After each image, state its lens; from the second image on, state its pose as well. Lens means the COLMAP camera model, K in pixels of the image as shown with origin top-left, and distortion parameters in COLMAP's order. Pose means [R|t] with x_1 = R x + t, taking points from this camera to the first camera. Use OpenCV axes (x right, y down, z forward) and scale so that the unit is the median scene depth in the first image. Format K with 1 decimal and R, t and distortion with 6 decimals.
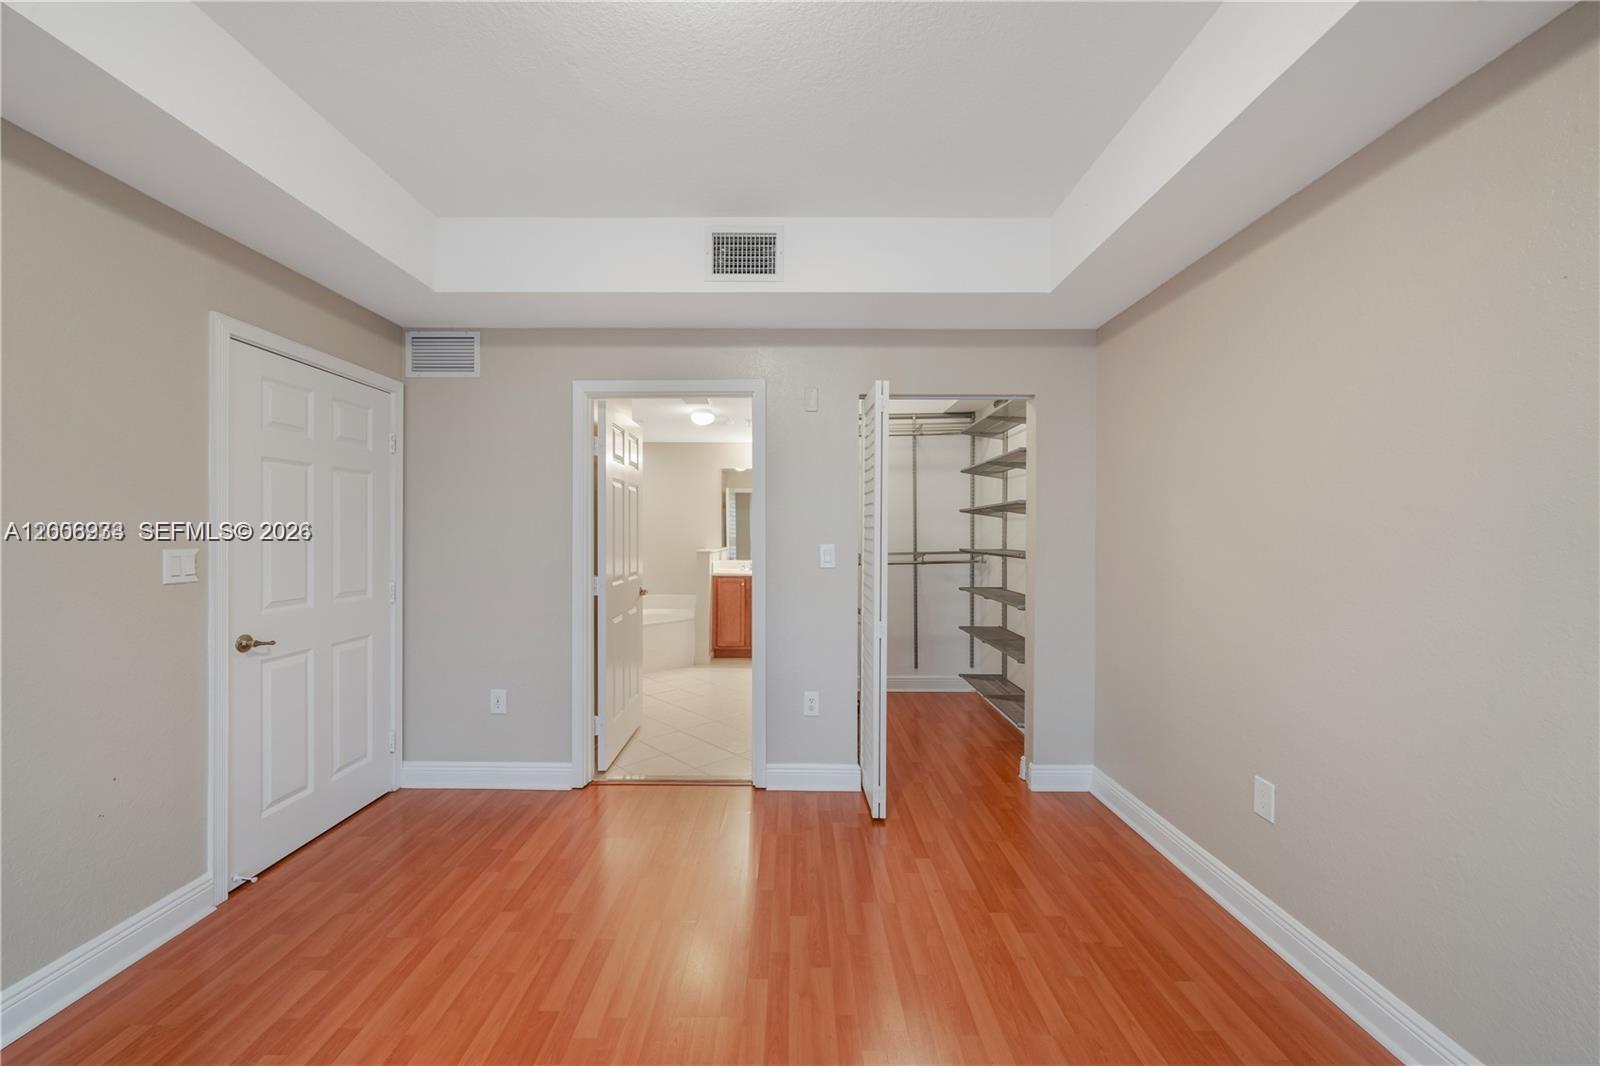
lens RADIAL K [[594.6, 0, 791.3], [0, 594.6, 536.8], [0, 0, 1]] dist [-0.001590, 0.000334]
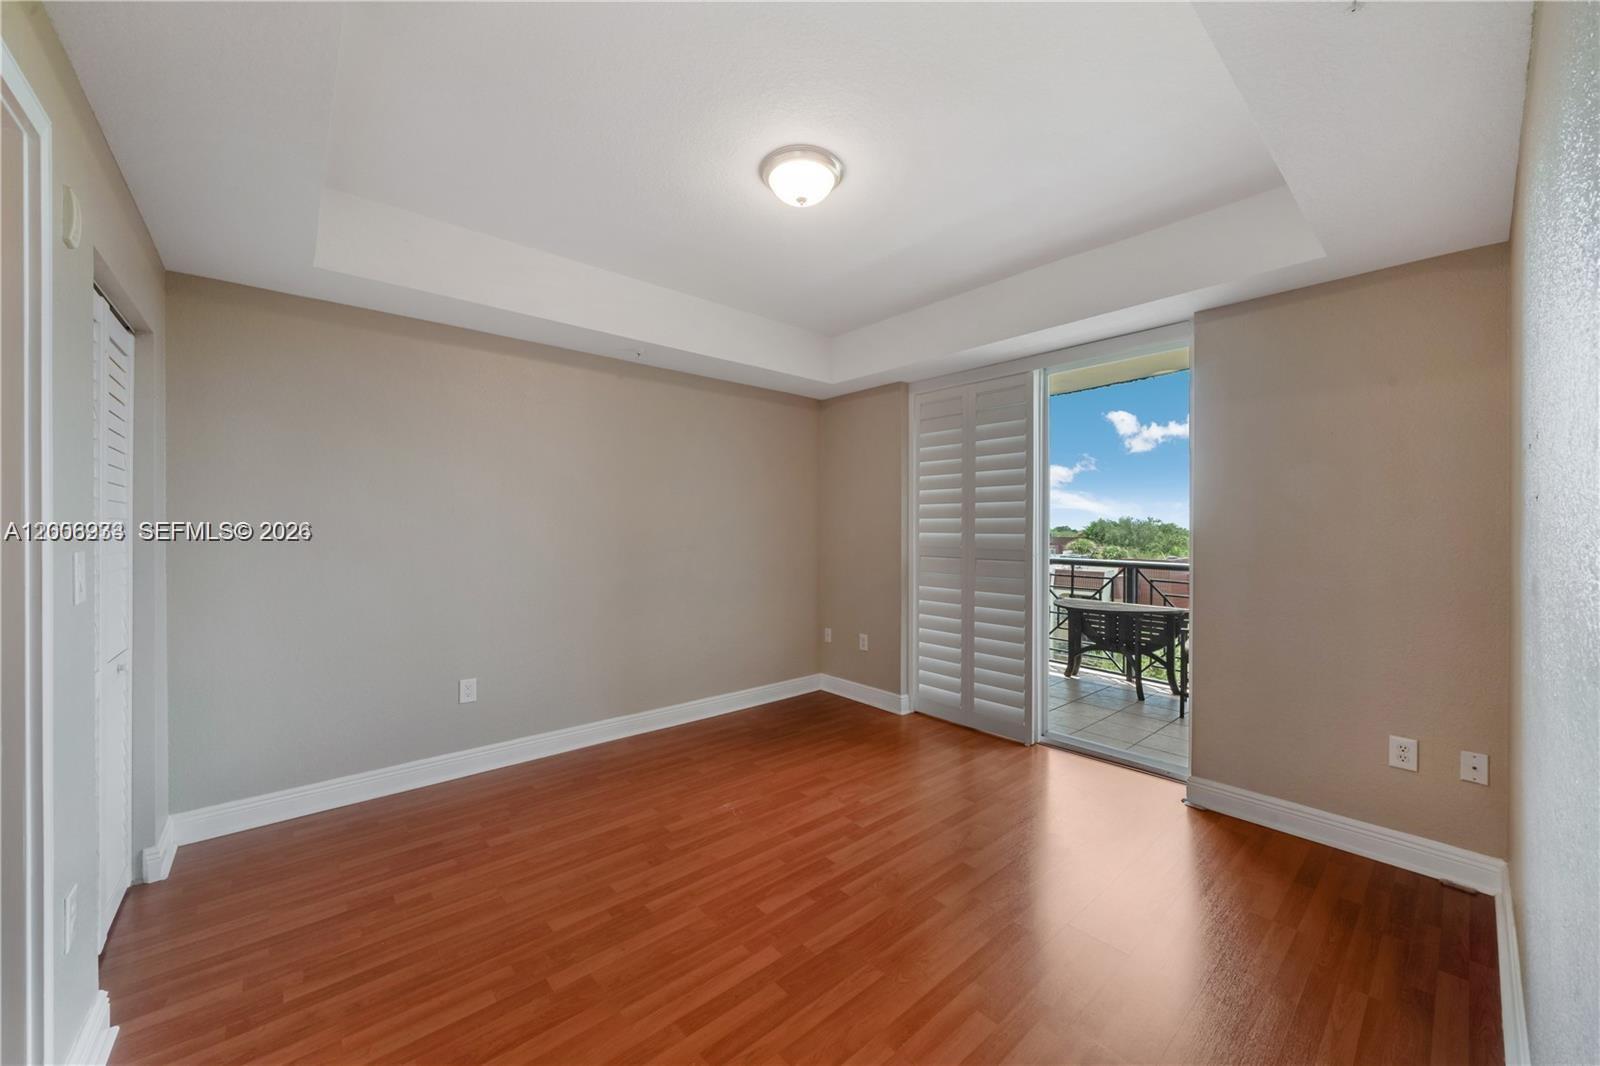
lens RADIAL K [[594.6, 0, 801.1], [0, 594.6, 533.1], [0, 0, 1]] dist [-0.001590, 0.000334]
pose [[-0.677523, -0.003546, 0.735493, -0.971714], [-0.005855, 0.999983, -0.000572, 0.003696], [-0.735478, -0.004694, -0.677532, 1.372081]]
